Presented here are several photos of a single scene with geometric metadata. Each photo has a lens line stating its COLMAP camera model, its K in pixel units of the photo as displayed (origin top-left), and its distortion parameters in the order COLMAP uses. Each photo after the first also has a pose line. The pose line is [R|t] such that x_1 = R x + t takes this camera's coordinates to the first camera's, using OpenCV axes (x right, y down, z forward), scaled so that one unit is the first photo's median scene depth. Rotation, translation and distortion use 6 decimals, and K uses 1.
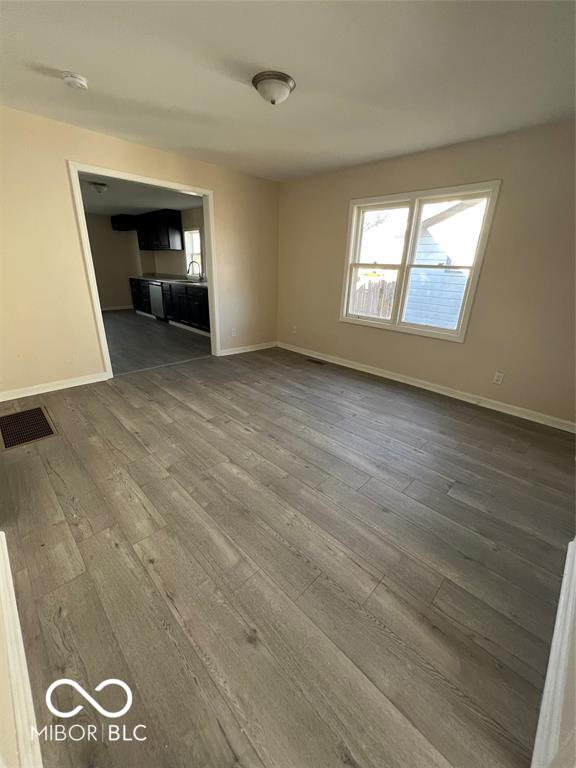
lens RADIAL K [[305.1, 0, 289.1], [0, 305.1, 381.6], [0, 0, 1]] dist [-0.000650, -0.000171]
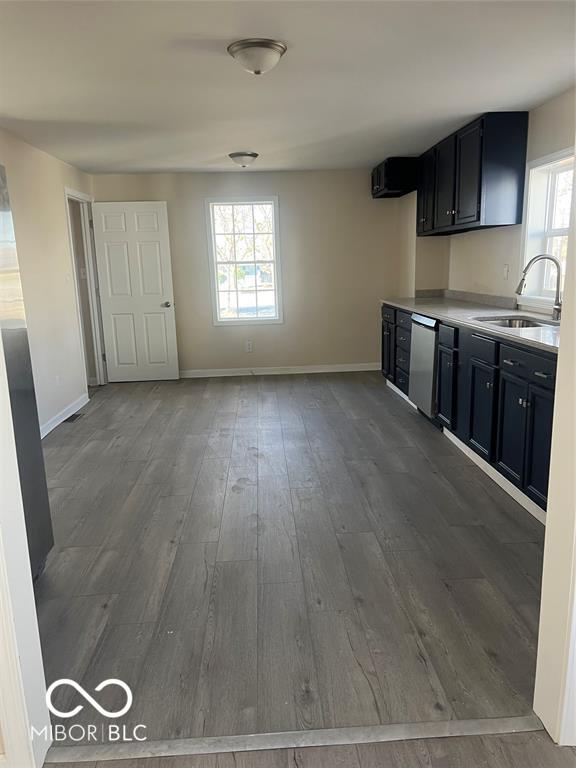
lens RADIAL K [[581.6, 0, 288.0], [0, 581.6, 384.0], [0, 0, 1]] dist [0.031683, -0.003429]
pose [[0.739979, 0.085177, -0.667215, -0.181381], [-0.189966, 0.978032, -0.085827, -0.311250], [0.645247, 0.190258, 0.739904, 0.783252]]
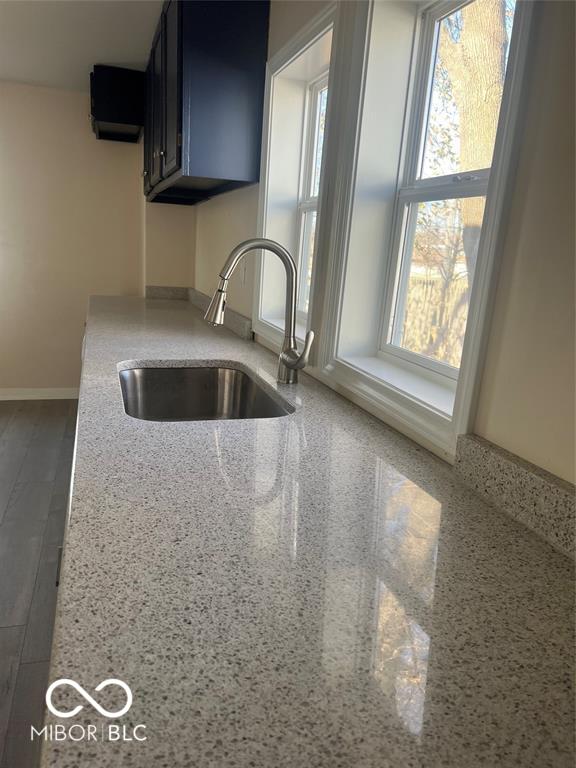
lens RADIAL K [[581.6, 0, 288.0], [0, 581.6, 384.0], [0, 0, 1]] dist [0.031683, -0.003429]
pose [[0.888810, 0.123937, -0.441199, -0.325373], [-0.193507, 0.974198, -0.116164, -0.556812], [0.415418, 0.188623, 0.889859, 1.439451]]
